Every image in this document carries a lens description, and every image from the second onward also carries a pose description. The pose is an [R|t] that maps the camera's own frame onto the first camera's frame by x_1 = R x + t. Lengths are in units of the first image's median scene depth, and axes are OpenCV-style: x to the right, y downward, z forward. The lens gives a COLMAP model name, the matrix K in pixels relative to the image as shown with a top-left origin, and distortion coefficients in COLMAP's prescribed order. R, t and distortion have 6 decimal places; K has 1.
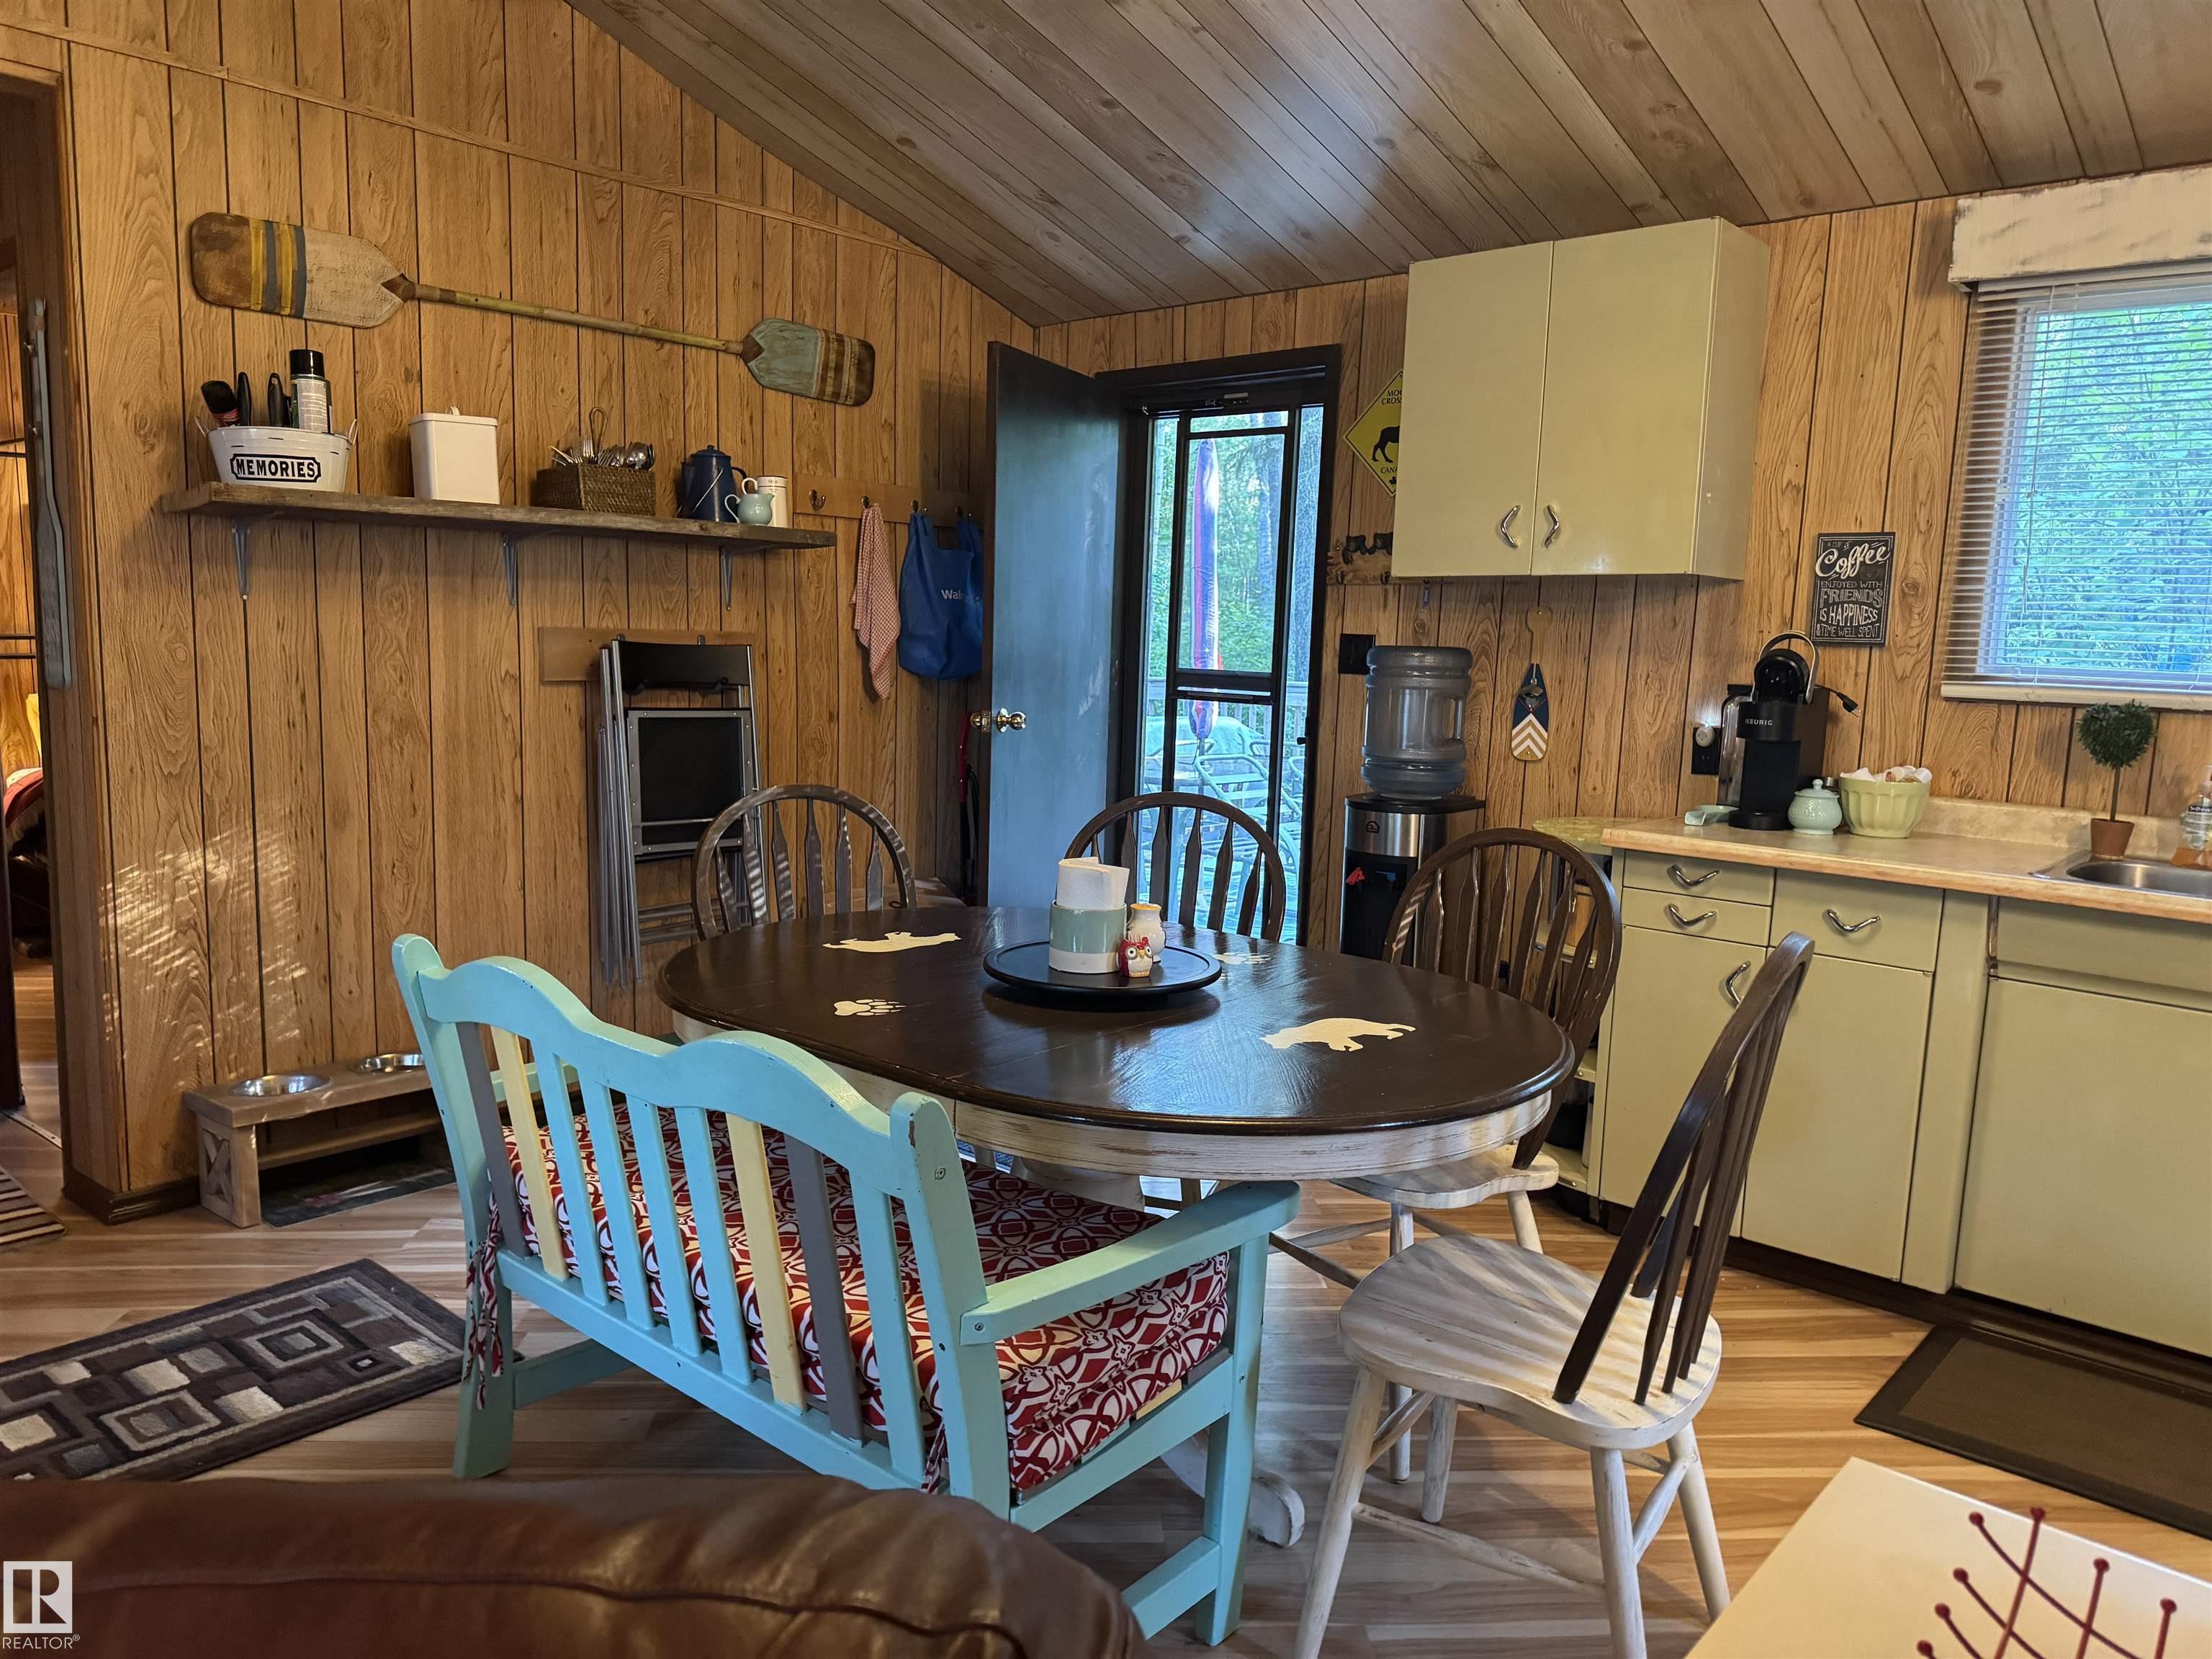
lens RADIAL K [[1562.4, 0, 1116.7], [0, 1562.4, 832.5], [0, 0, 1]] dist [0.102683, -0.151876]
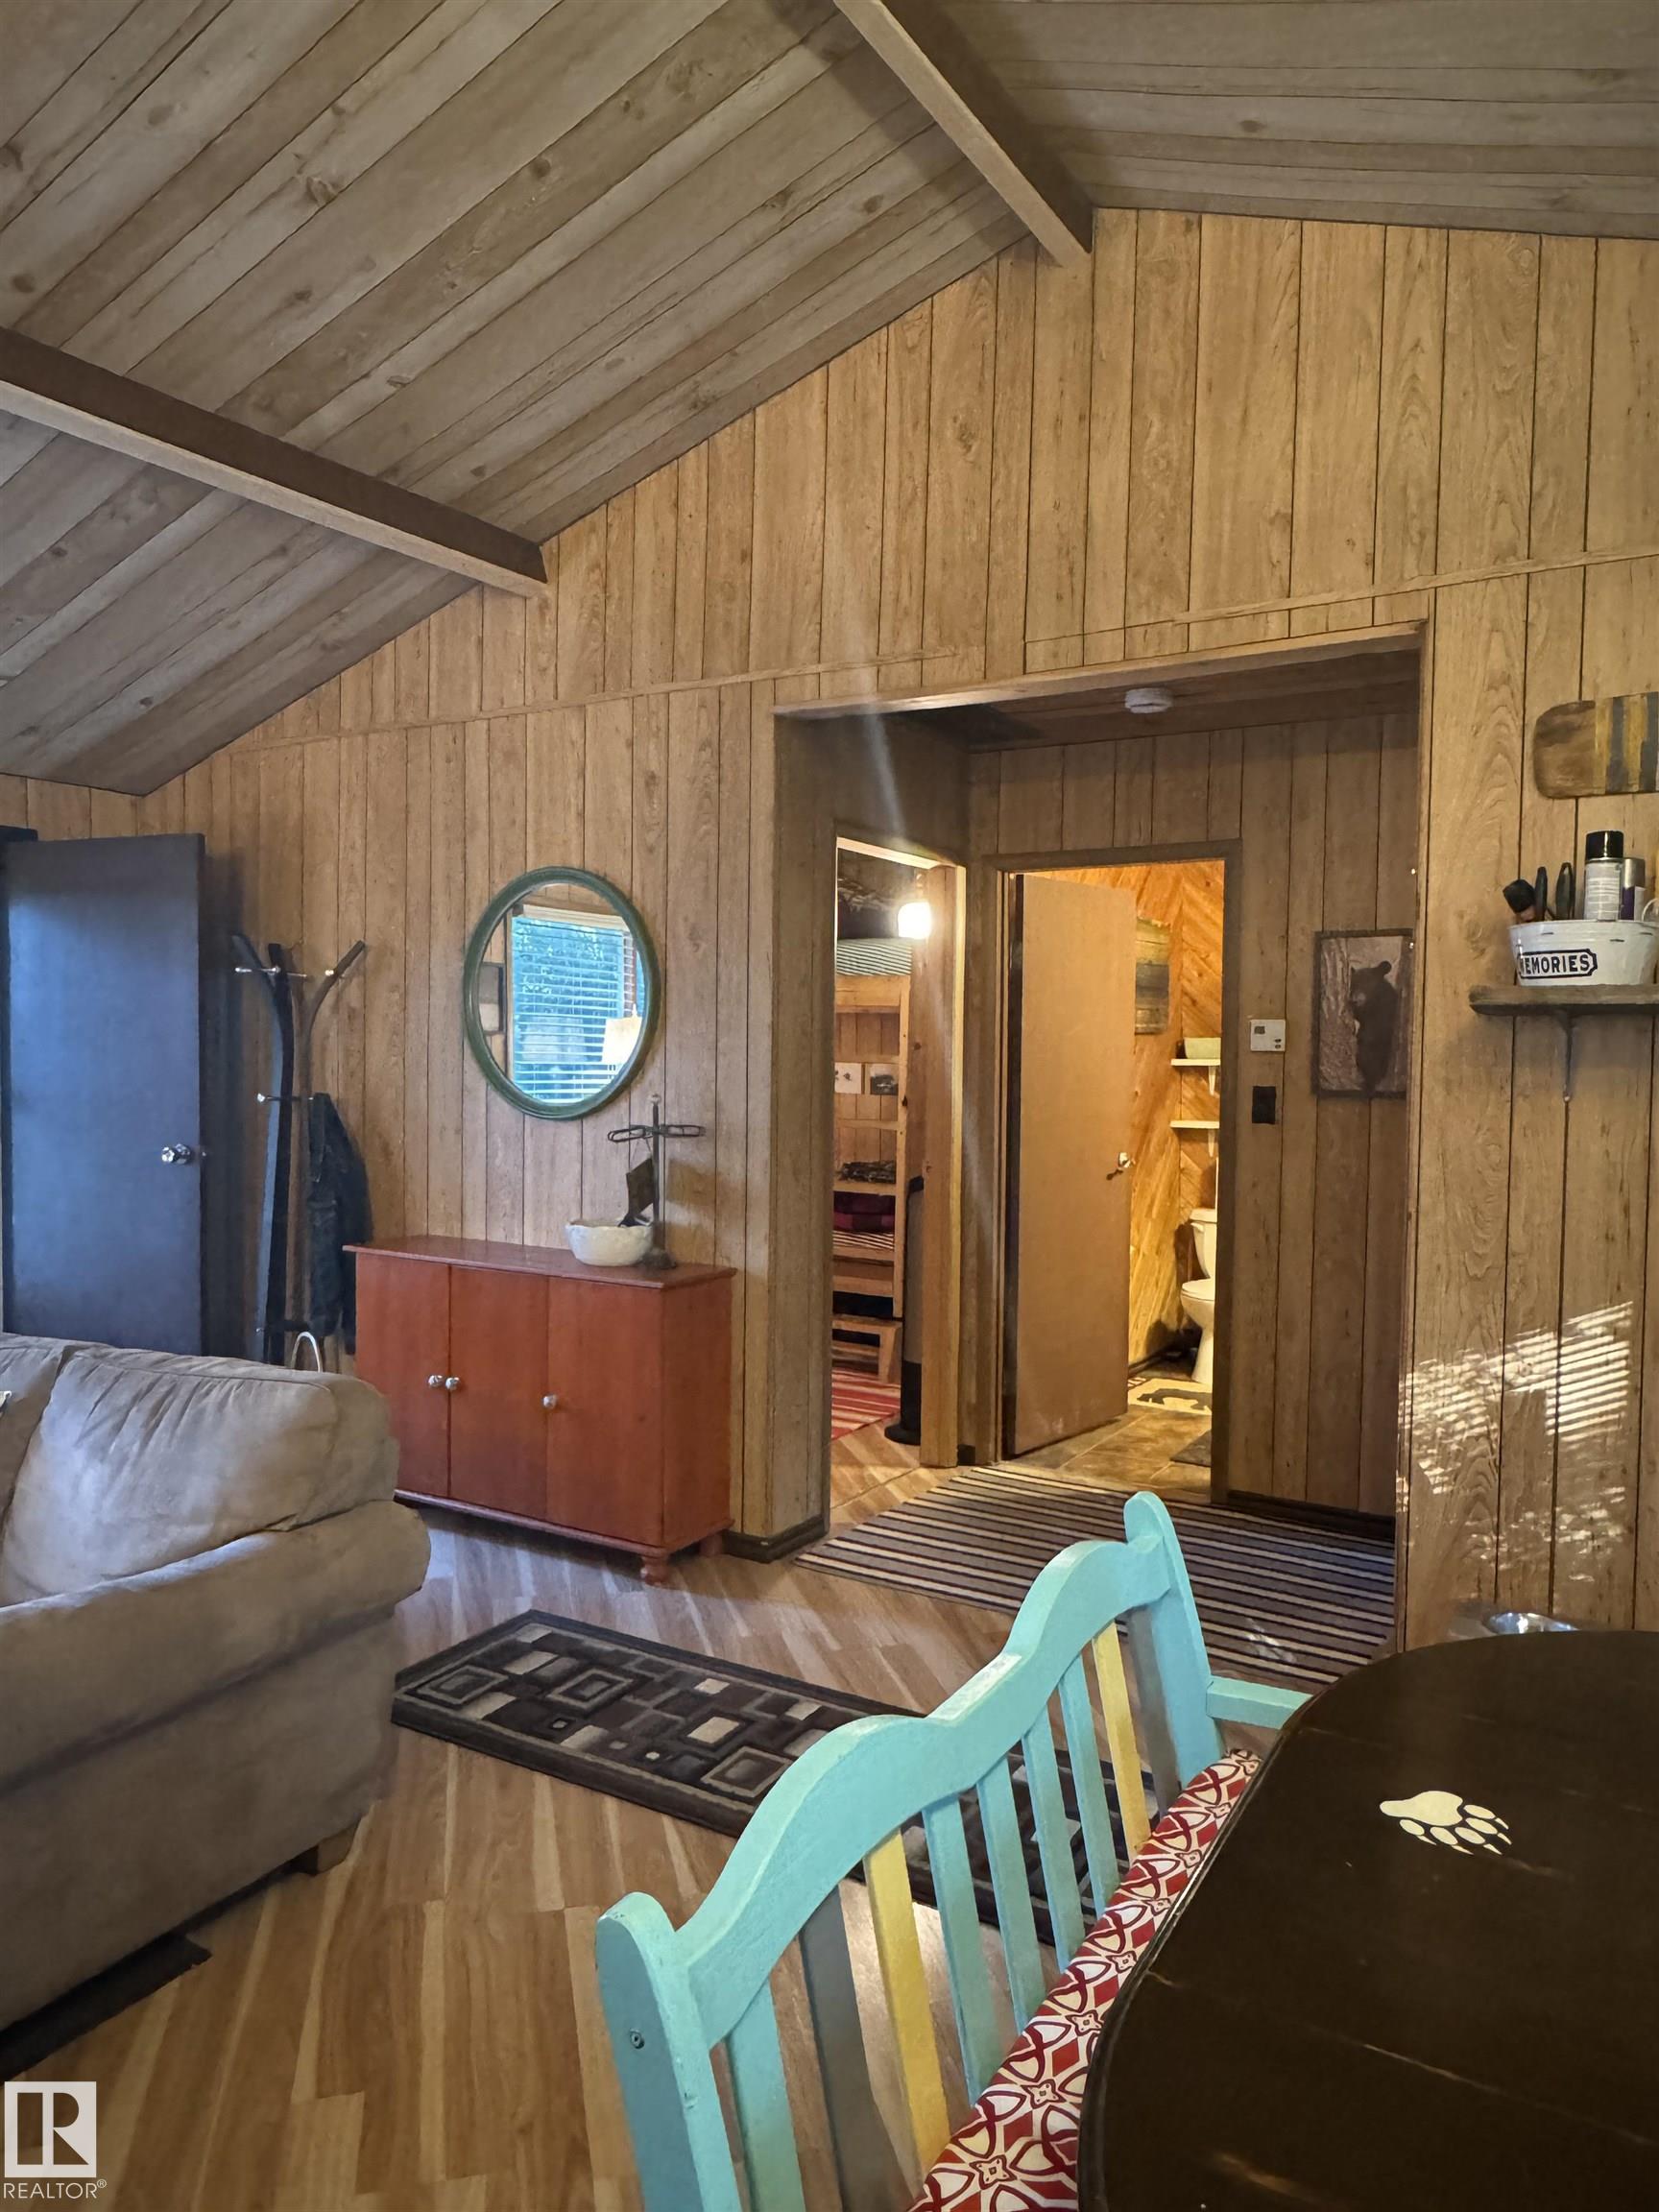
lens RADIAL K [[1488.1, 0, 829.5], [0, 1488.1, 1106.0], [0, 0, 1]] dist [-0.003112, 0.000575]
pose [[0.178771, 0.020842, -0.983670, 0.230644], [-0.126969, 0.991905, -0.002058, -0.084731], [0.975664, 0.125263, 0.179970, 0.407352]]
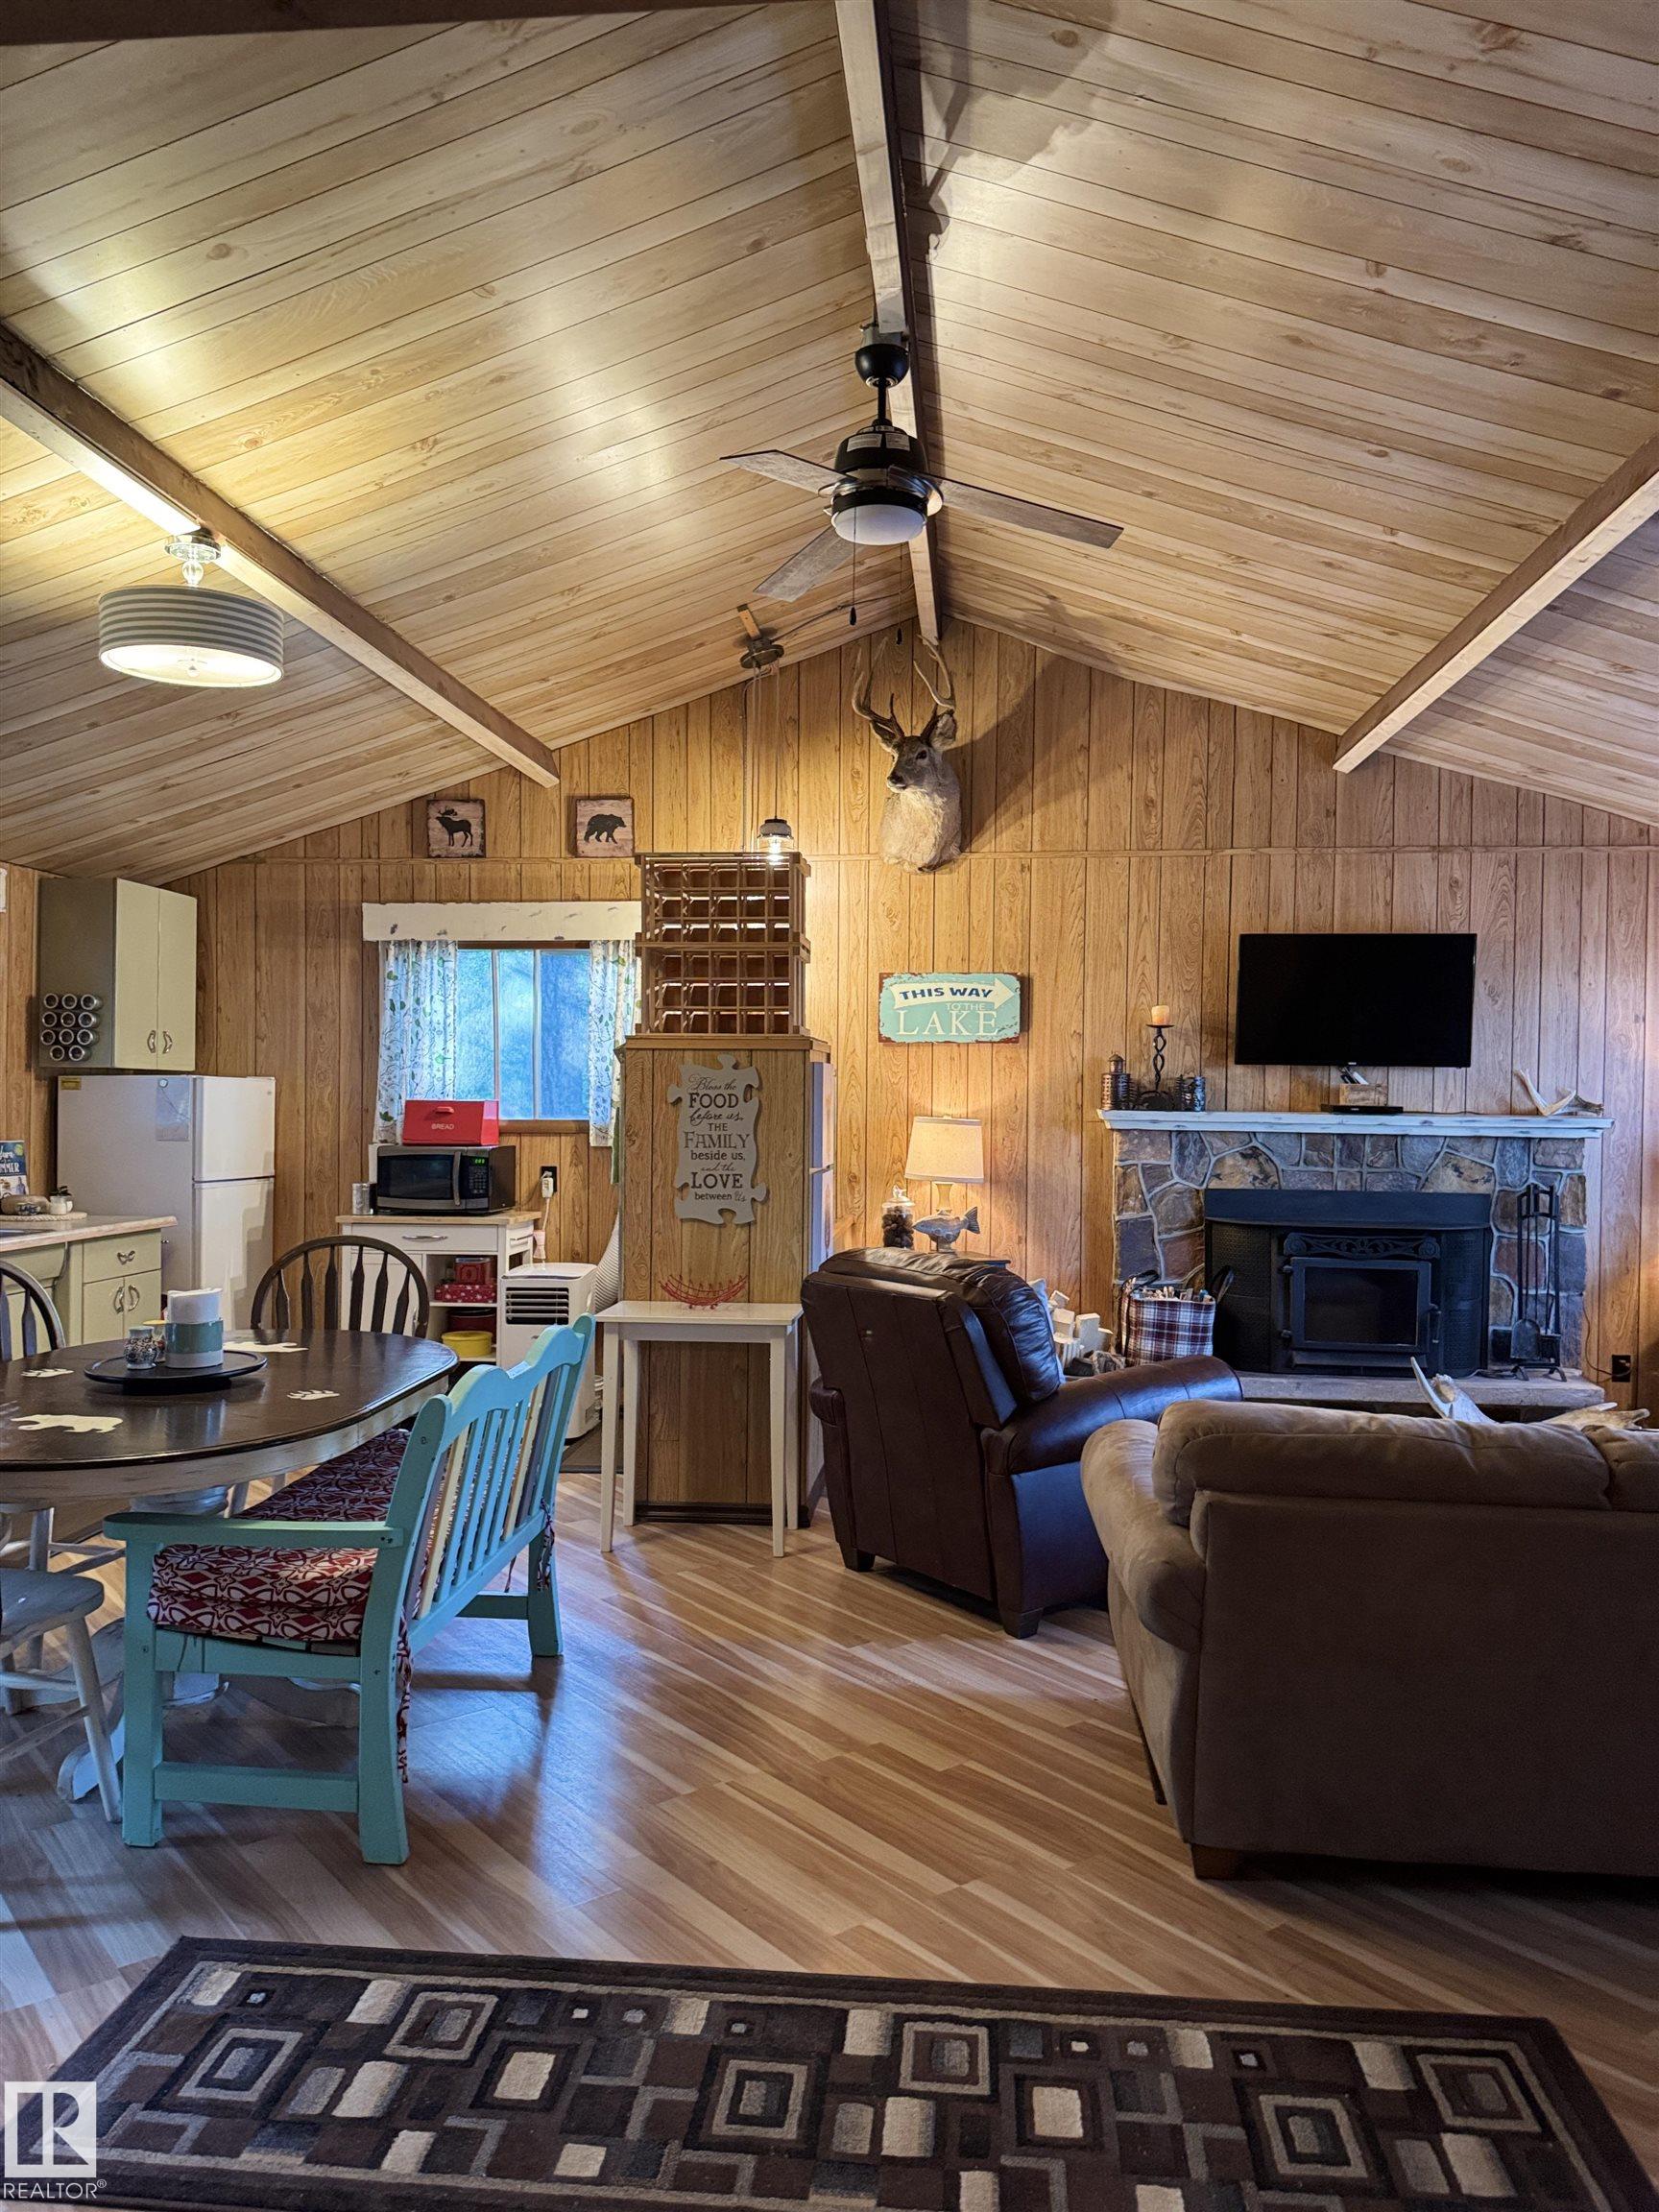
lens RADIAL K [[1530.6, 0, 828.2], [0, 1530.6, 1103.3], [0, 0, 1]] dist [0.181573, -0.381698]
pose [[-0.580033, -0.041598, 0.813530, -1.041097], [0.077858, 0.991292, 0.106199, -0.176966], [-0.810863, 0.124939, -0.571744, 0.907538]]
